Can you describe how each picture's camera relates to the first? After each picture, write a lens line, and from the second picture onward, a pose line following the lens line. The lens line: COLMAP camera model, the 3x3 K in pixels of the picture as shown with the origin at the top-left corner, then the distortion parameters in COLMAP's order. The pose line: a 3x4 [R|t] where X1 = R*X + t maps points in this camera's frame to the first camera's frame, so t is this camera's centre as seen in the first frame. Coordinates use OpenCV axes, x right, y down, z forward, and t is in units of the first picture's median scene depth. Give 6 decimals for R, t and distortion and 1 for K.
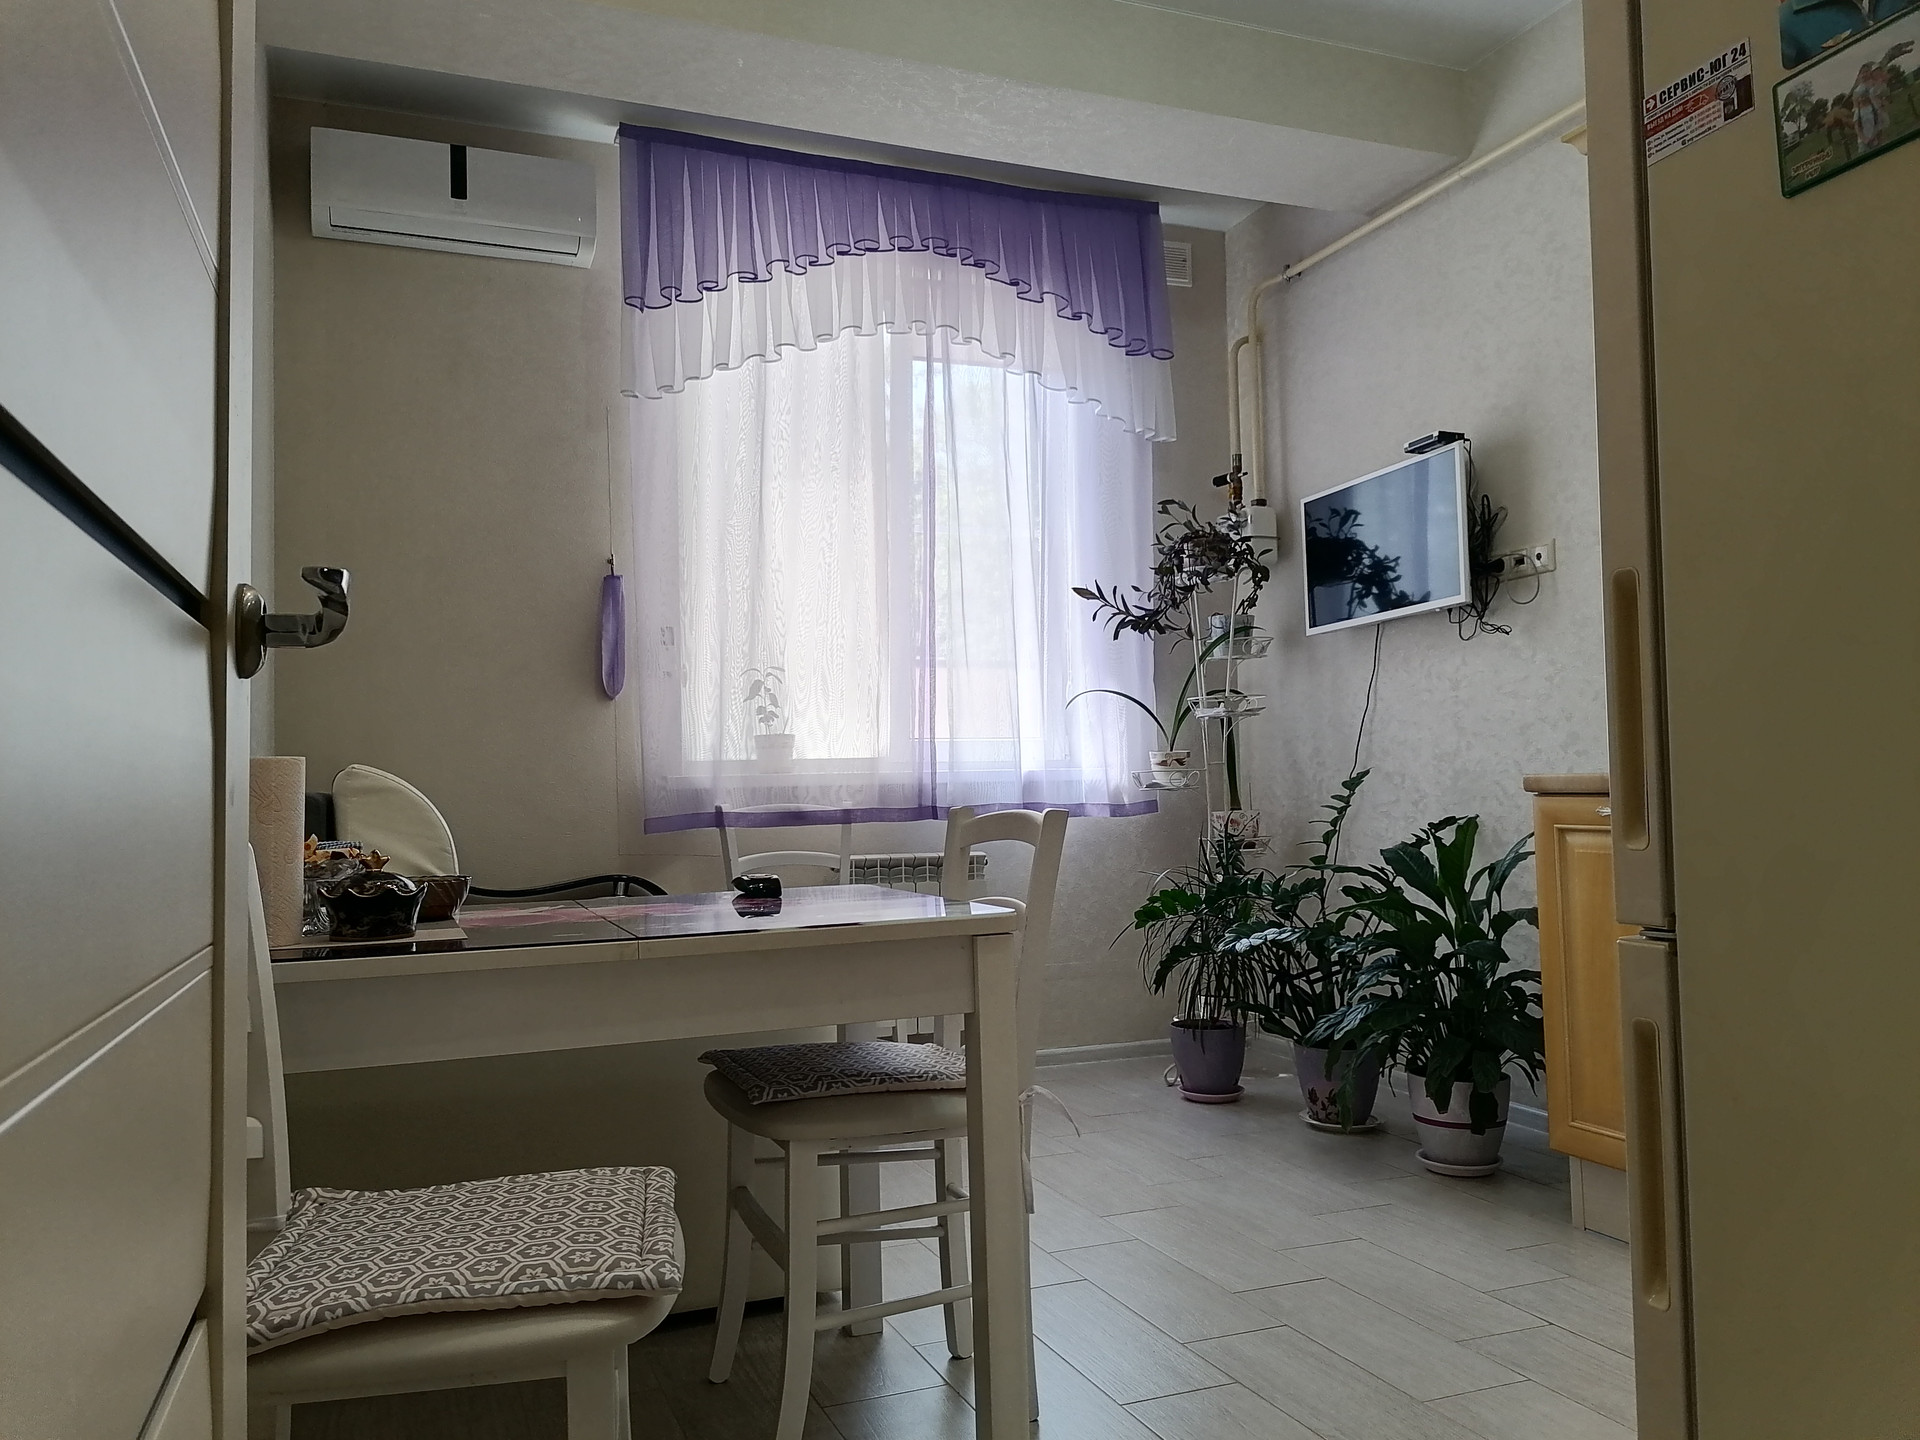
lens RADIAL K [[1437.1, 0, 955.9], [0, 1437.1, 709.0], [0, 0, 1]] dist [0.090205, -0.113453]
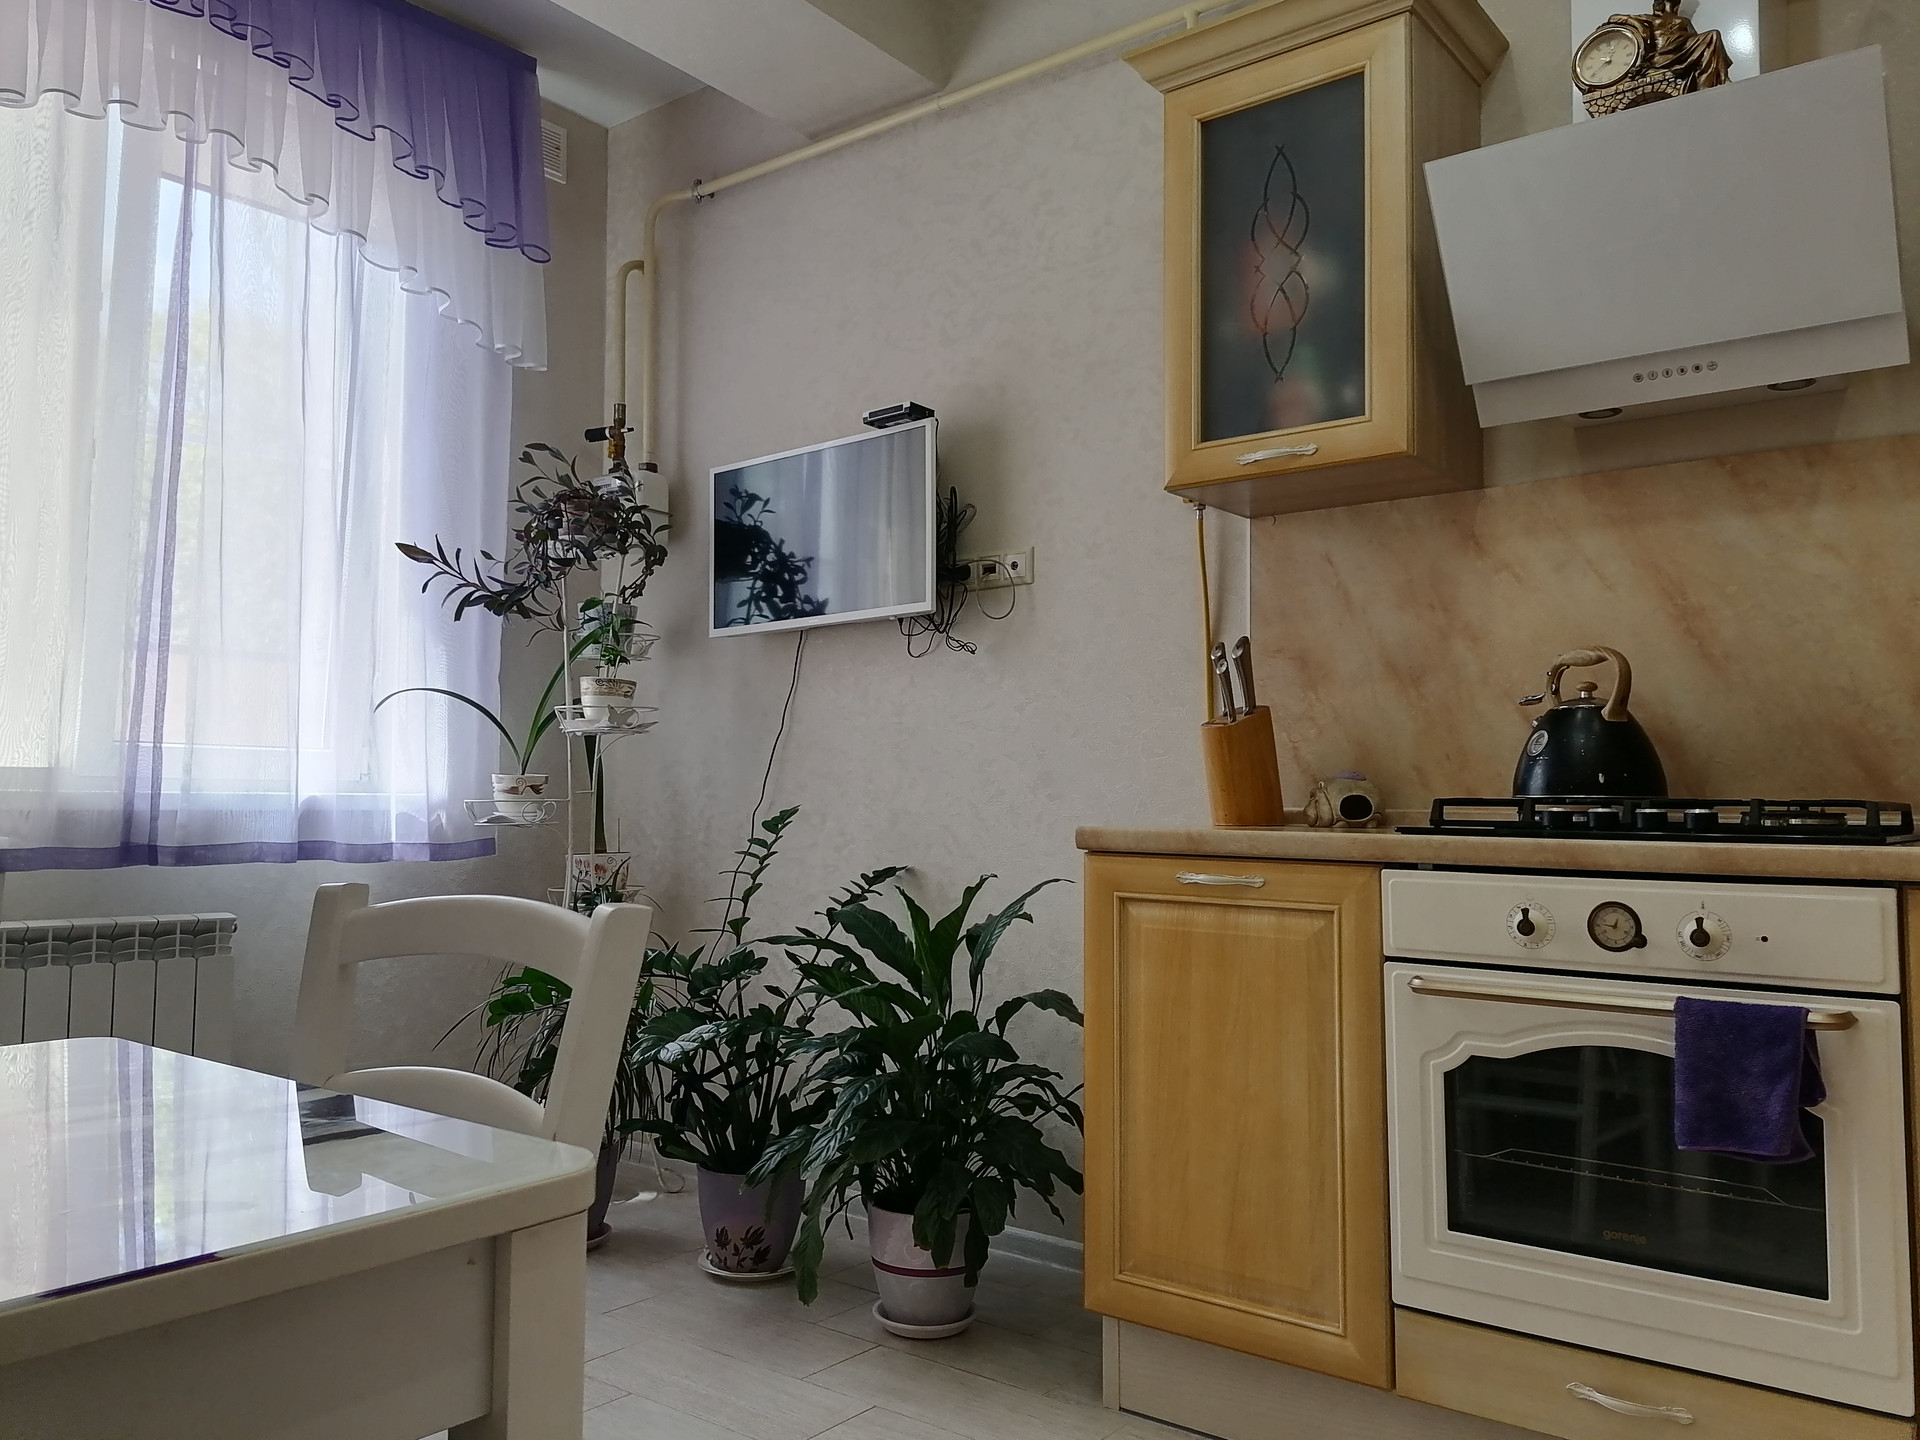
lens RADIAL K [[1437.1, 0, 955.9], [0, 1437.1, 709.0], [0, 0, 1]] dist [0.090205, -0.113453]
pose [[0.860497, 0.059928, 0.505918, -0.042484], [-0.053170, 0.998198, -0.027805, 0.003913], [-0.506673, -0.002974, 0.862133, 0.235954]]
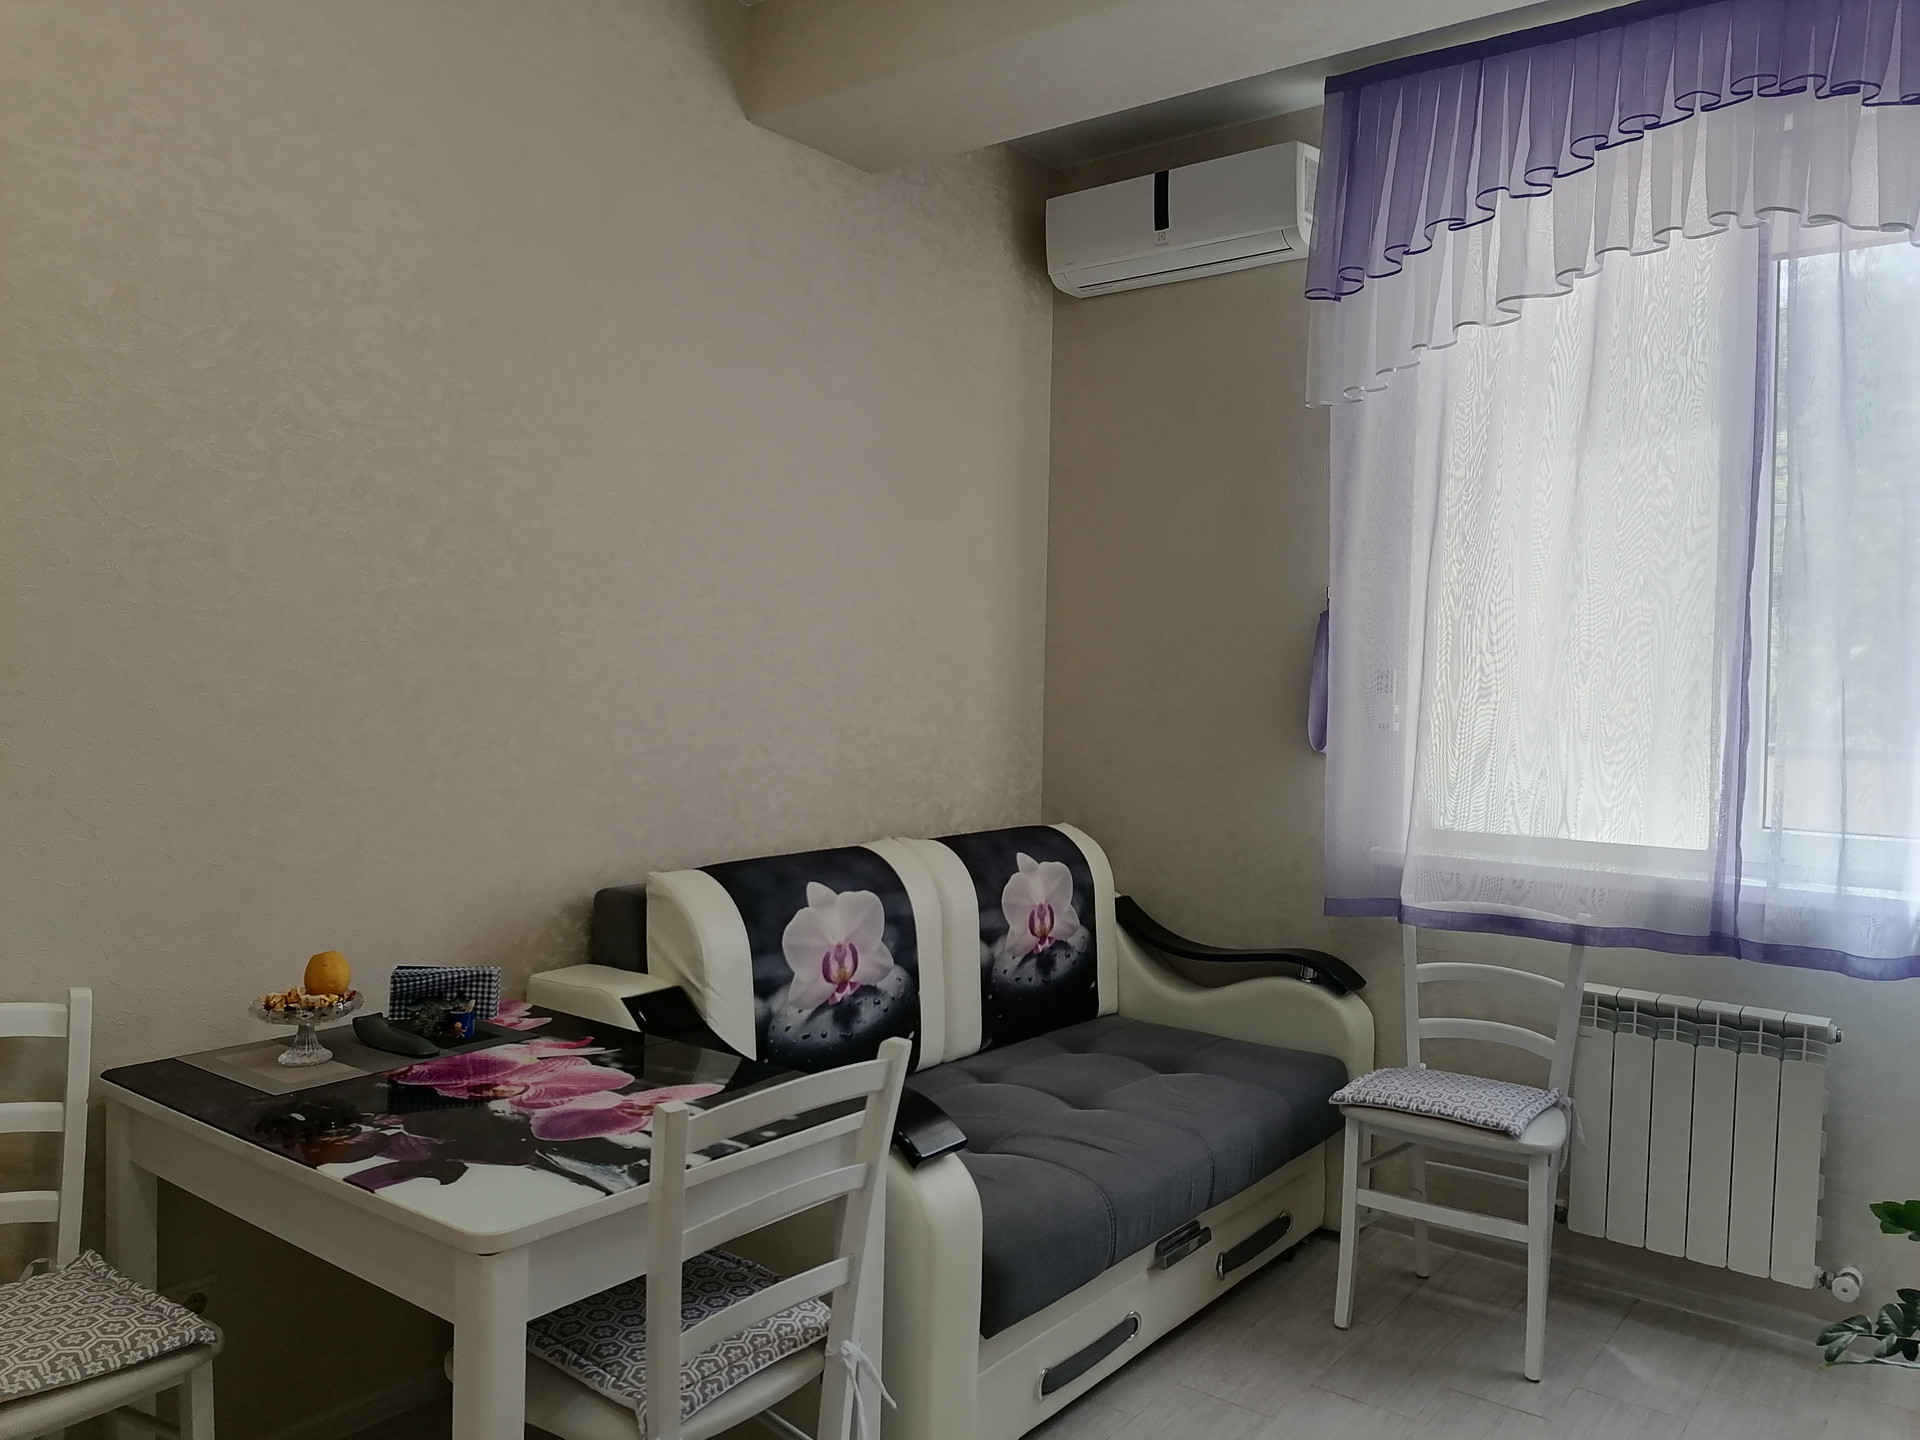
lens RADIAL K [[1437.1, 0, 955.9], [0, 1437.1, 709.0], [0, 0, 1]] dist [0.090205, -0.113453]
pose [[0.504830, 0.052731, -0.861607, 0.386574], [0.013551, 0.997525, 0.068989, -0.092662], [0.863113, -0.046503, 0.502866, 0.350122]]
